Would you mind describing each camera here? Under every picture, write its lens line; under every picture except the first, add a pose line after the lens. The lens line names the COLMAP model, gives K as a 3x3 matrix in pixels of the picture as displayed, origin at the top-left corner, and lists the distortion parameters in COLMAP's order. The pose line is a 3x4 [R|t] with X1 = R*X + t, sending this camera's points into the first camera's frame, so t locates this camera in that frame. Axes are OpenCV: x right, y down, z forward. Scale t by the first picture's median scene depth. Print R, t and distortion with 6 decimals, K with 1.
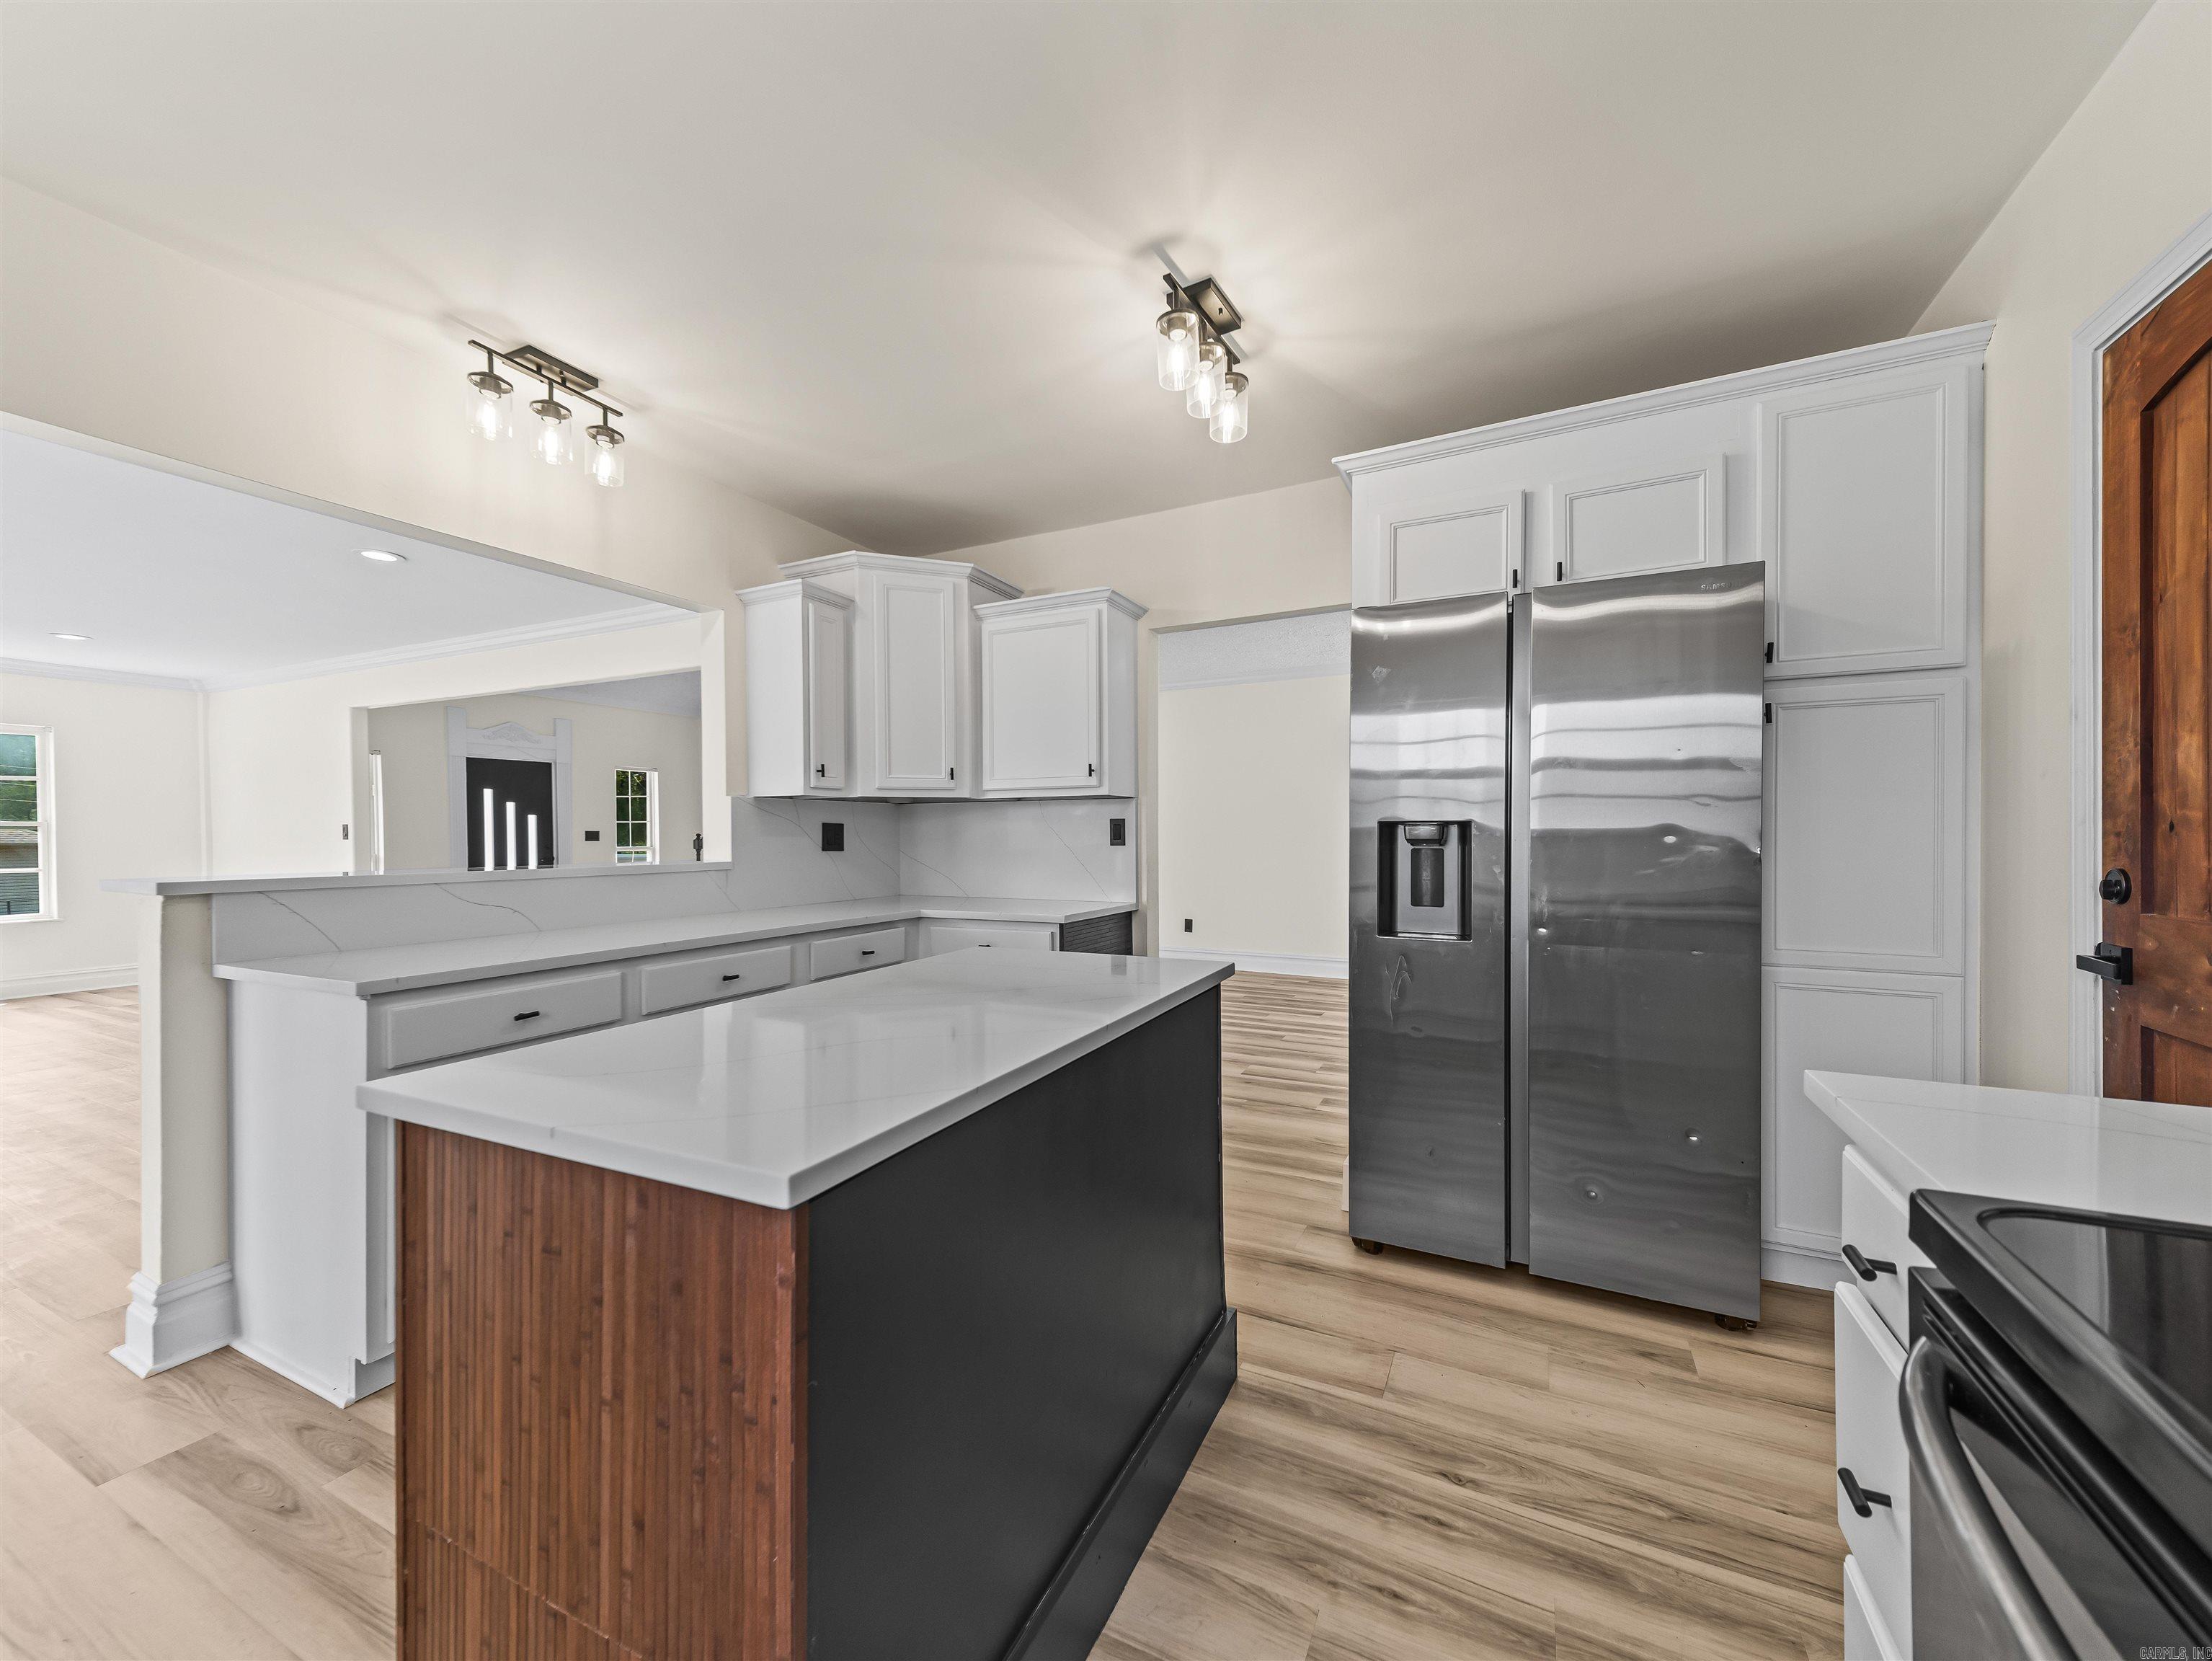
lens RADIAL K [[860.6, 0, 1117.5], [0, 860.6, 833.3], [0, 0, 1]] dist [0.017385, -0.006195]
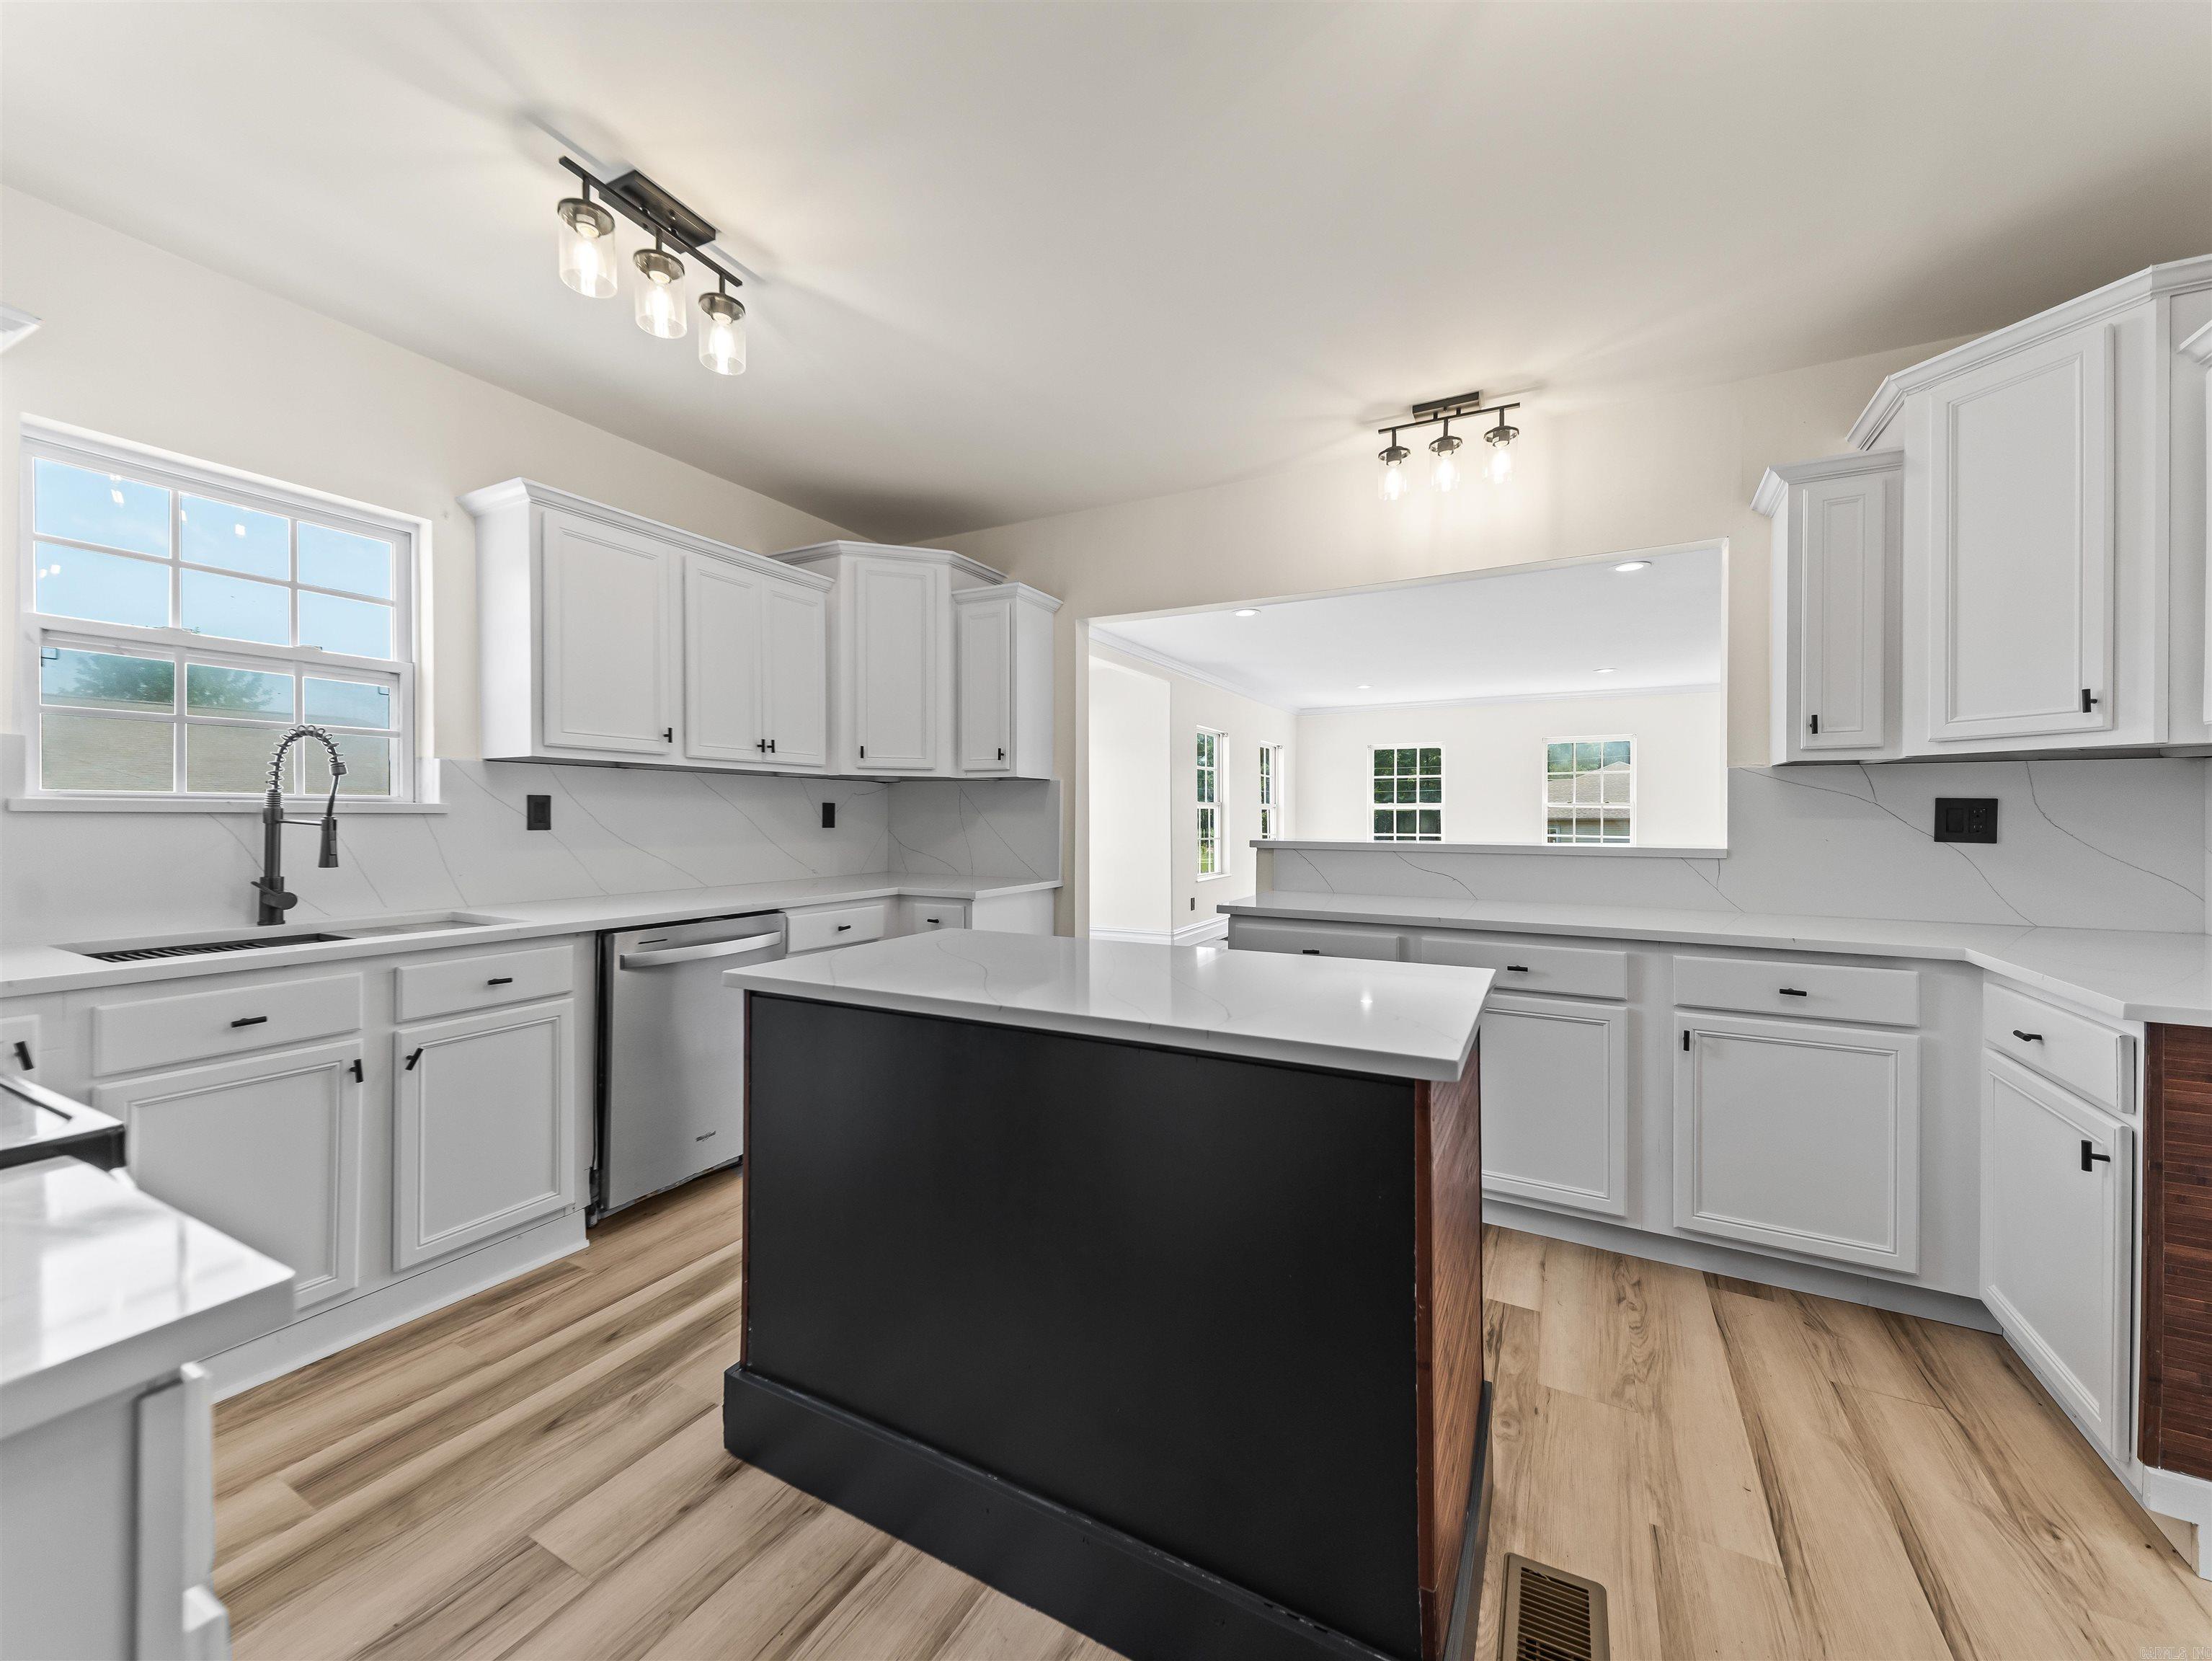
lens RADIAL K [[860.6, 0, 1099.1], [0, 860.6, 813.4], [0, 0, 1]] dist [0.017385, -0.006195]
pose [[-0.056316, 0.004973, -0.998401, 0.486681], [0.000249, 0.999988, 0.004967, -0.005612], [0.998413, 0.000031, -0.056316, 0.574374]]
